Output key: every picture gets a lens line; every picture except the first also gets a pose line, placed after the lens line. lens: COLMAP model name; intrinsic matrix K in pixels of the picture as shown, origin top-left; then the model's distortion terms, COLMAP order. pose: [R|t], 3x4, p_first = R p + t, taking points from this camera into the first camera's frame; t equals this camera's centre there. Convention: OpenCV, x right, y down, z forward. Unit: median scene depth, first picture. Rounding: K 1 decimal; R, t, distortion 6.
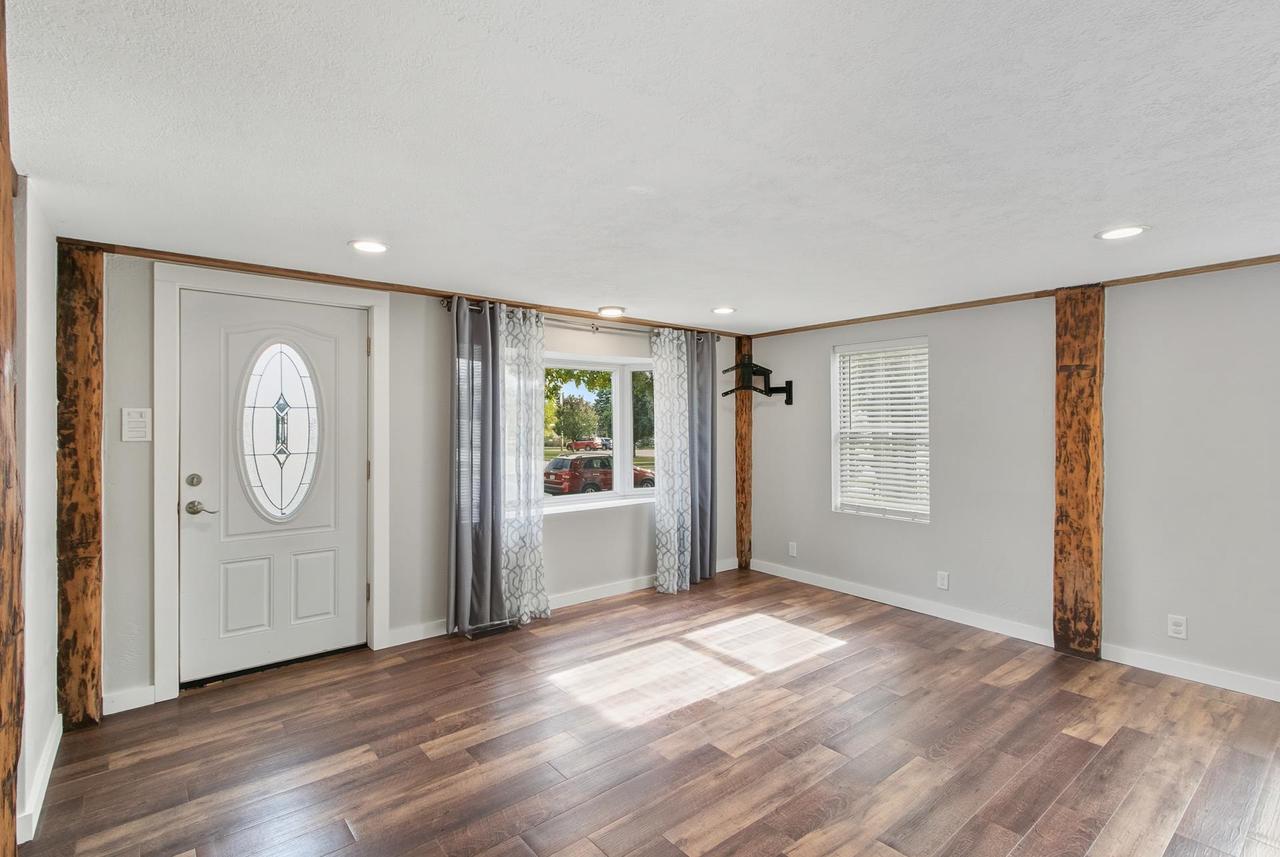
lens RADIAL K [[609.2, 0, 635.8], [0, 609.2, 428.8], [0, 0, 1]] dist [0.000964, 0.000479]
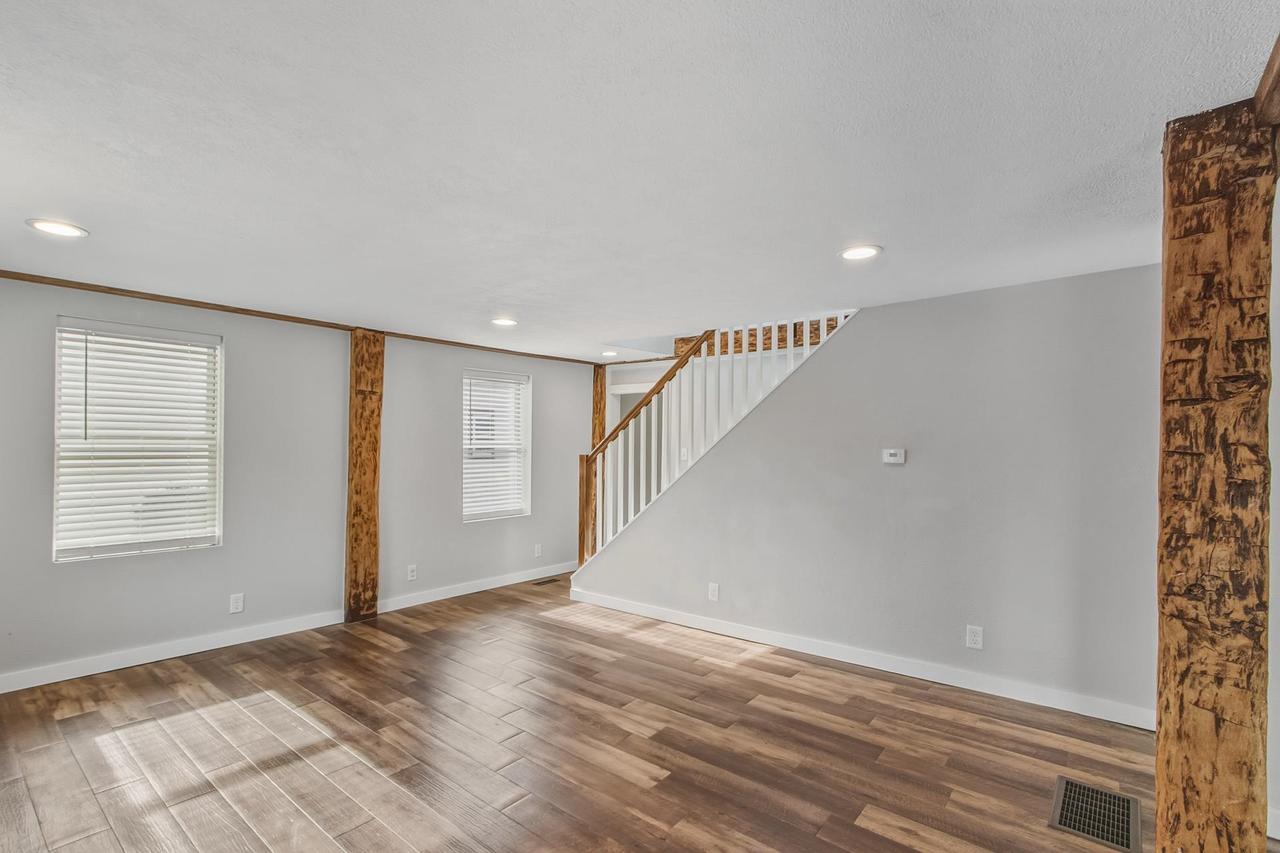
lens RADIAL K [[579.1, 0, 639.0], [0, 579.1, 436.9], [0, 0, 1]] dist [0.000136, -0.000045]
pose [[-0.208197, 0.011257, 0.978022, -0.577876], [-0.003277, 0.999920, -0.012206, 0.005136], [-0.978081, -0.005746, -0.208144, 0.694043]]
